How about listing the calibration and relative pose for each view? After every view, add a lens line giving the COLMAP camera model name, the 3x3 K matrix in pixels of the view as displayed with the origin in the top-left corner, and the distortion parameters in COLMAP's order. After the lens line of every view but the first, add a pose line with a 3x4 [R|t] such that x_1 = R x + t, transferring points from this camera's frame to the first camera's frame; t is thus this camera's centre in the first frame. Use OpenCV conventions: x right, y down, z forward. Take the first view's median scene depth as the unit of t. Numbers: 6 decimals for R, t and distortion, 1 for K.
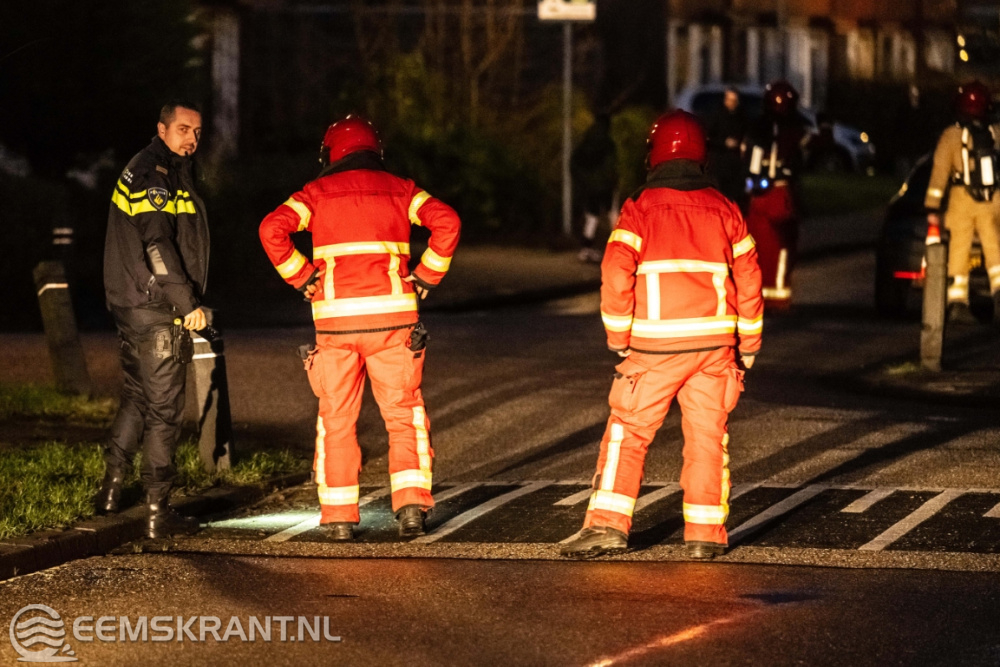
lens RADIAL K [[4940.0, 0, 500.0], [0, 4940.0, 333.5], [0, 0, 1]] dist [0.346794, -2.593230]
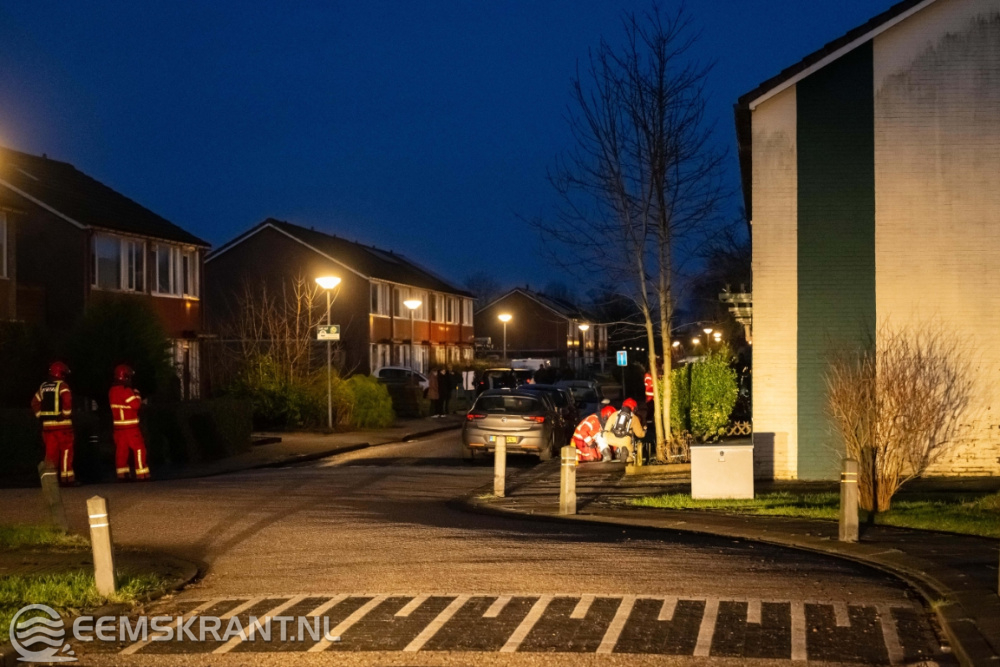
lens RADIAL K [[1660.4, 0, 500.0], [0, 1660.4, 333.5], [0, 0, 1]] dist [-0.146296, -0.010261]
pose [[0.993497, -0.019262, 0.112215, 0.006254], [0.027154, 0.997231, -0.069226, -0.007879], [-0.110571, 0.071823, 0.991270, 0.186712]]
